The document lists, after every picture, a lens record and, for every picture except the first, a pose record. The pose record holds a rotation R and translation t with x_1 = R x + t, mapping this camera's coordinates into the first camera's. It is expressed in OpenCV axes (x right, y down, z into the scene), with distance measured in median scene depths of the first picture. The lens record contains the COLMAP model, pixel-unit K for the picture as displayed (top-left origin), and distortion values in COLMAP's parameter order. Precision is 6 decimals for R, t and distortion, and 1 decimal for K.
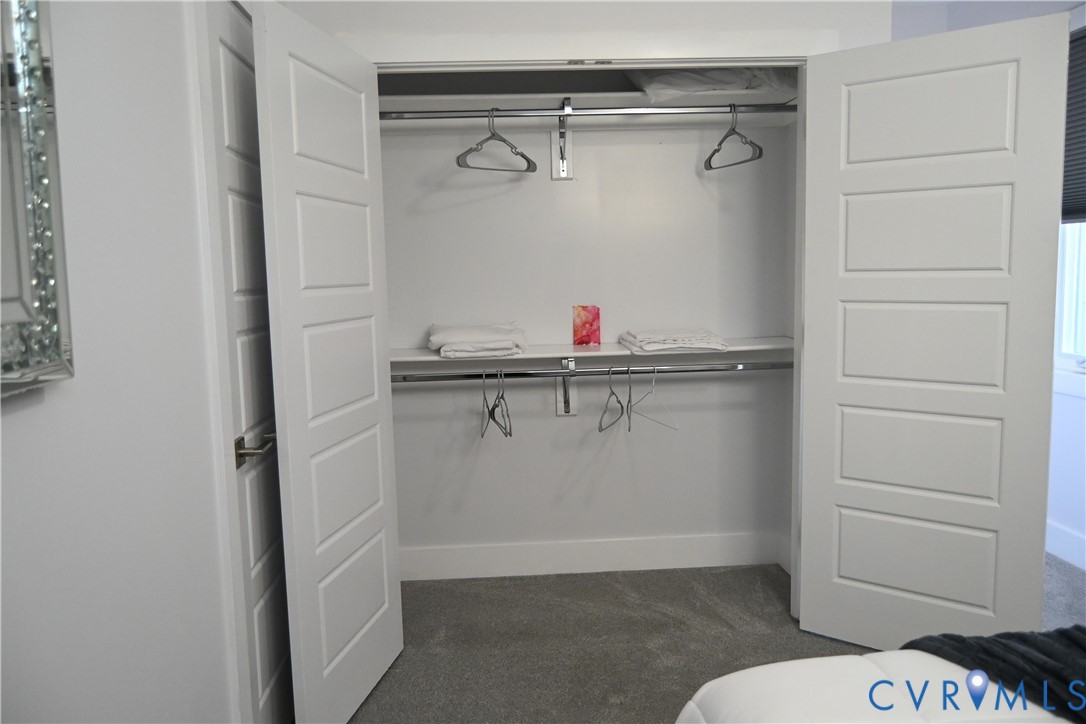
lens RADIAL K [[850.0, 0, 543.0], [0, 850.0, 362.0], [0, 0, 1]] dist [-0.014978, 0.005025]
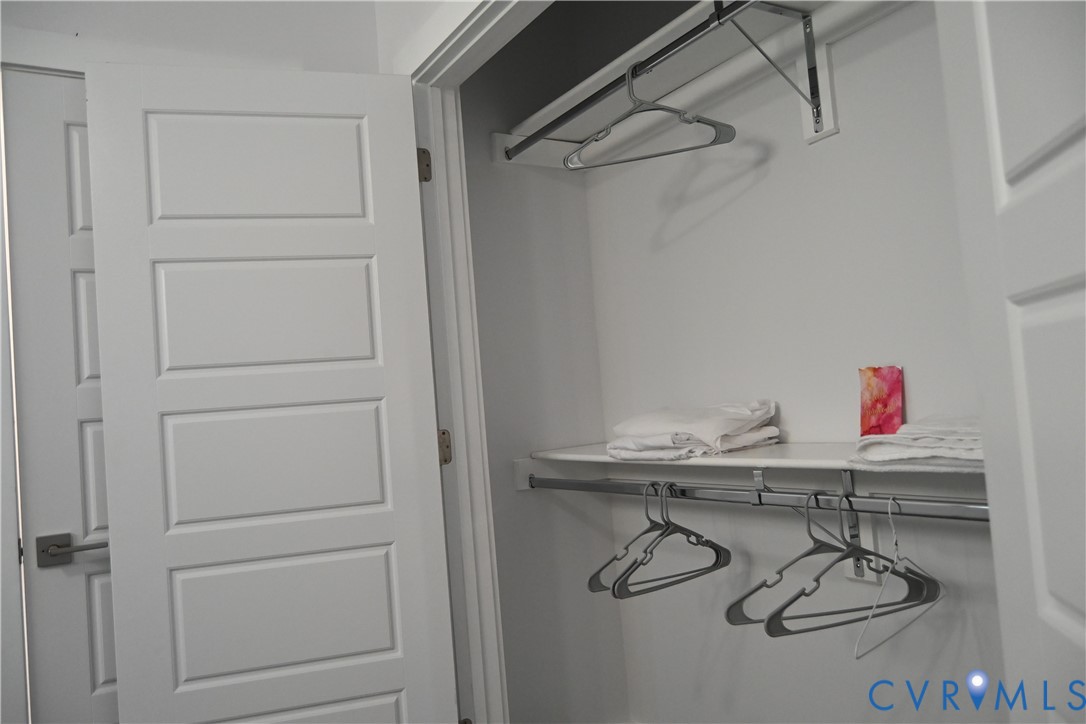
lens RADIAL K [[850.0, 0, 543.0], [0, 850.0, 362.0], [0, 0, 1]] dist [-0.014978, 0.005025]
pose [[0.451677, -0.059269, -0.890211, 0.410259], [-0.030017, 0.996217, -0.081557, -0.021998], [0.891676, 0.063559, 0.448189, 0.596591]]
